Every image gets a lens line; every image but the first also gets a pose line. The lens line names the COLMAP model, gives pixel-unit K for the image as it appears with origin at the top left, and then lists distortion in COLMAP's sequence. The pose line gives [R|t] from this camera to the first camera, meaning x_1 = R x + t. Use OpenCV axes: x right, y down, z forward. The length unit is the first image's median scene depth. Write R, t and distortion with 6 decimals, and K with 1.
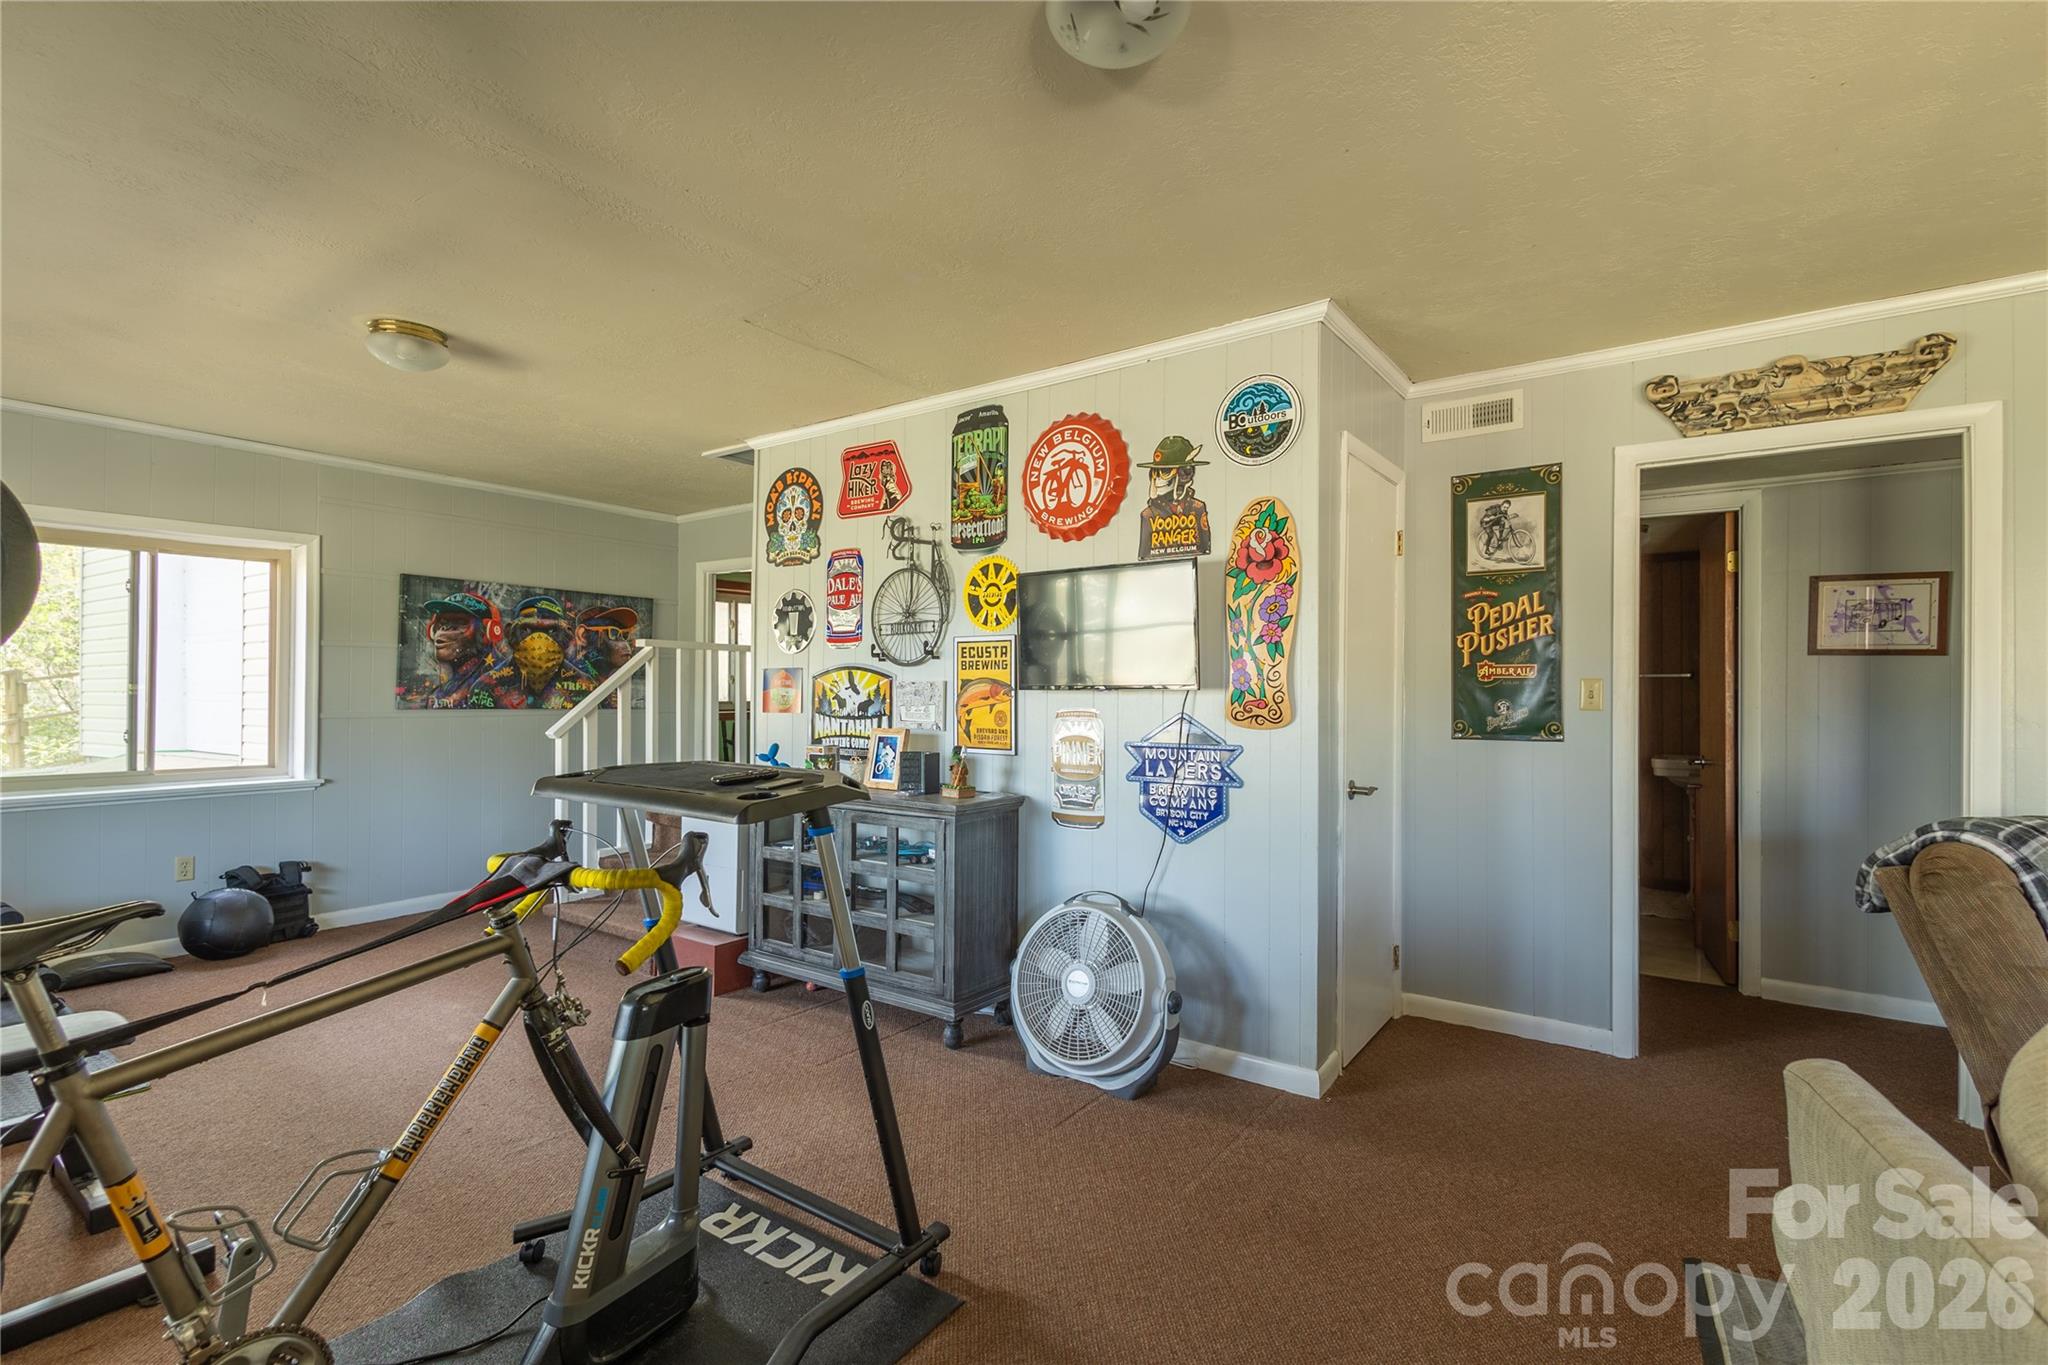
lens RADIAL K [[935.9, 0, 1017.7], [0, 935.9, 680.0], [0, 0, 1]] dist [0.008777, -0.003610]
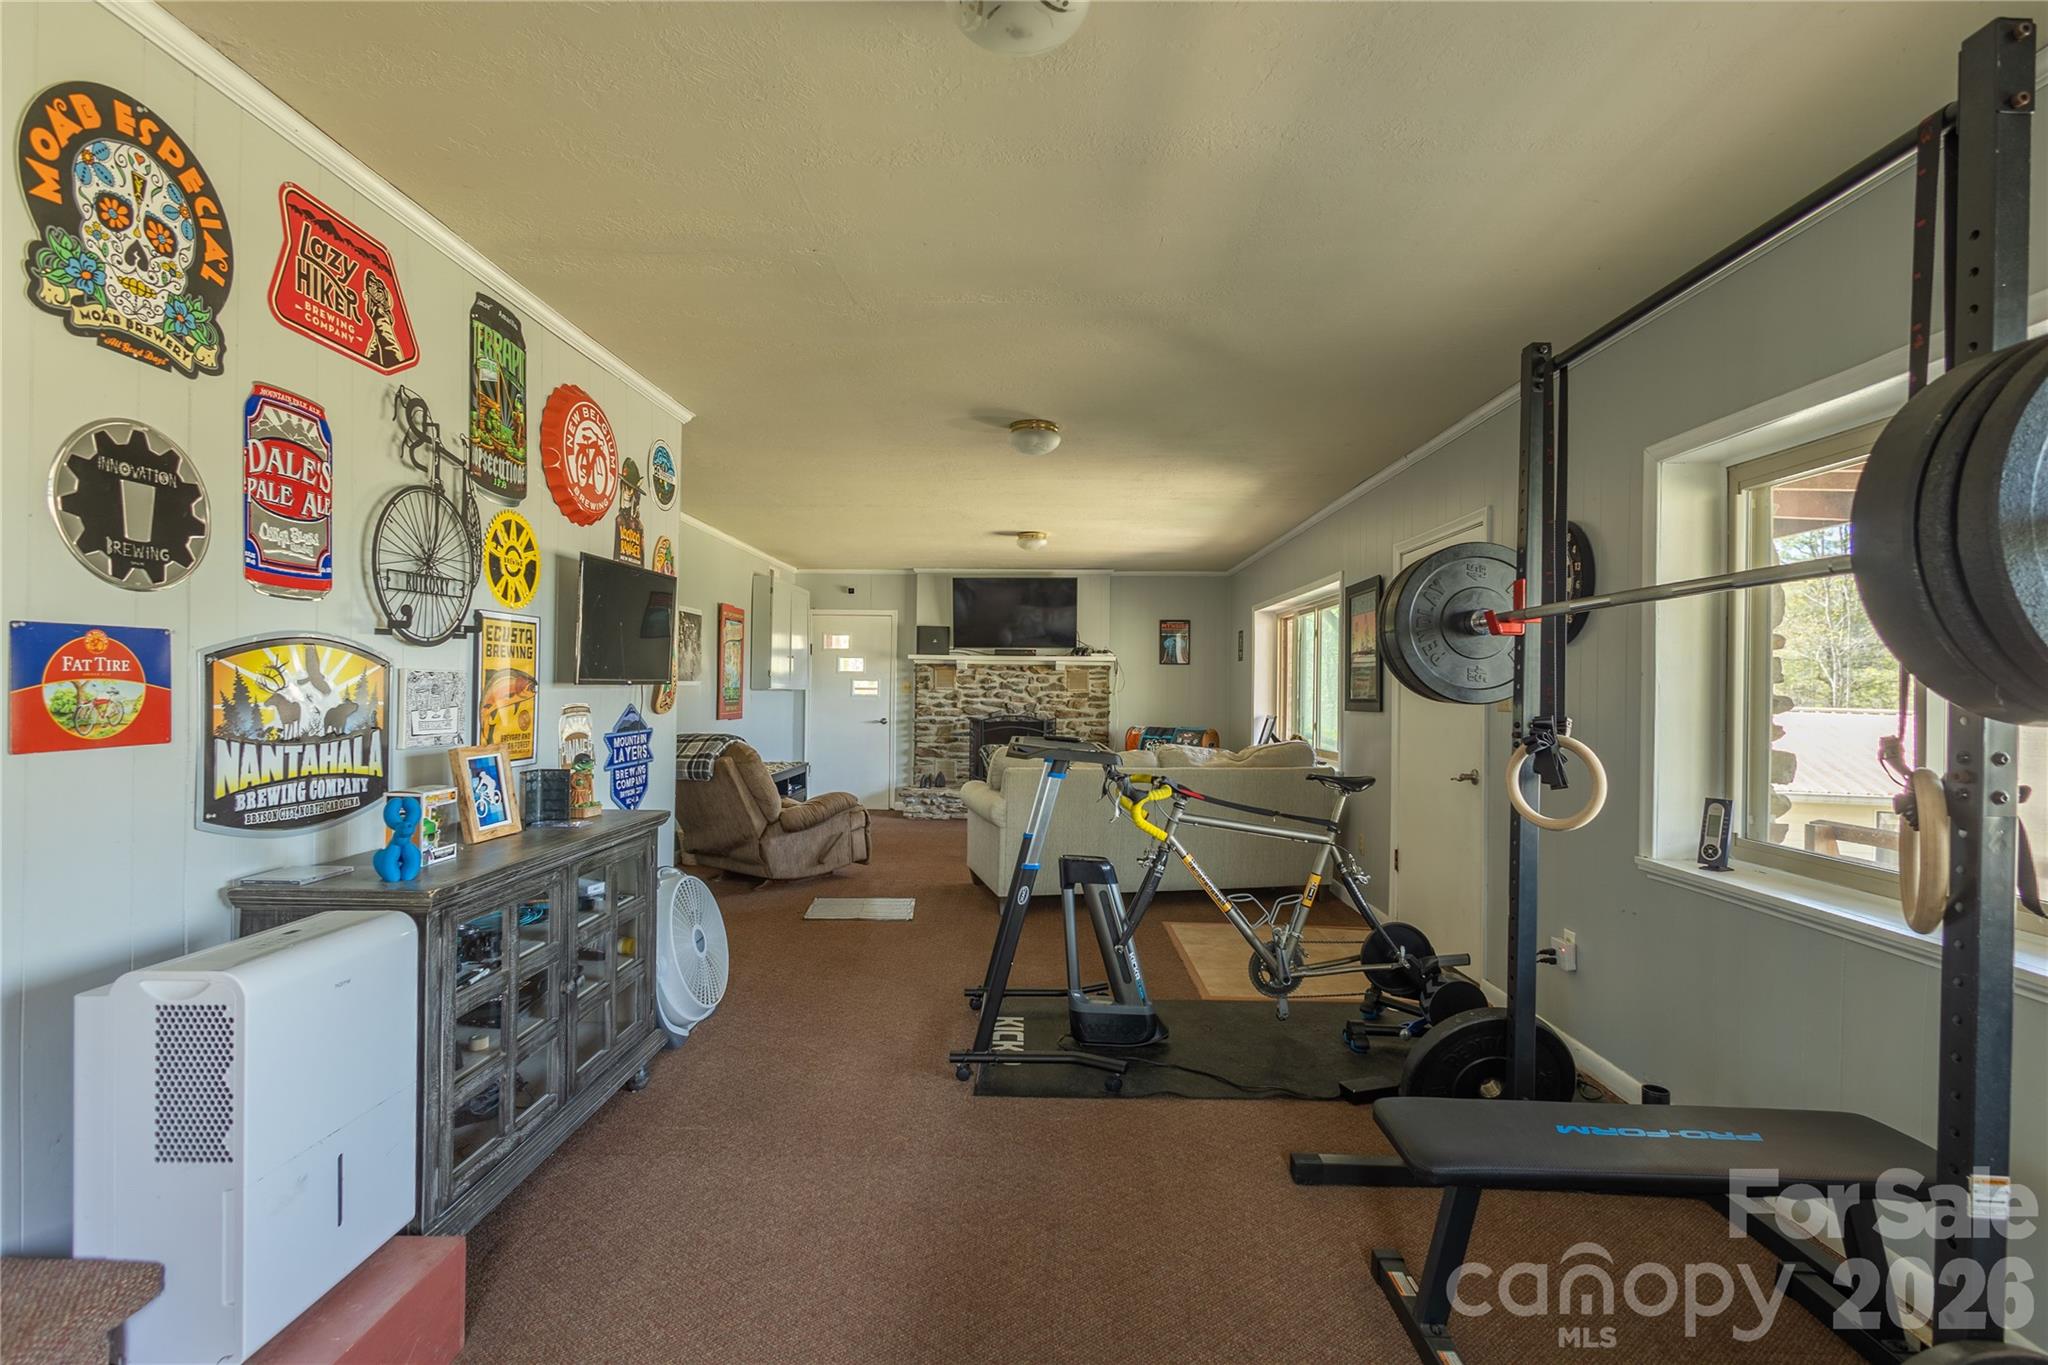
lens RADIAL K [[935.9, 0, 1021.2], [0, 935.9, 688.9], [0, 0, 1]] dist [0.008777, -0.003610]
pose [[-0.567225, -0.012549, 0.823468, -0.785341], [-0.020689, 0.999785, 0.000985, 0.004315], [-0.823303, -0.016478, -0.567363, 0.948778]]
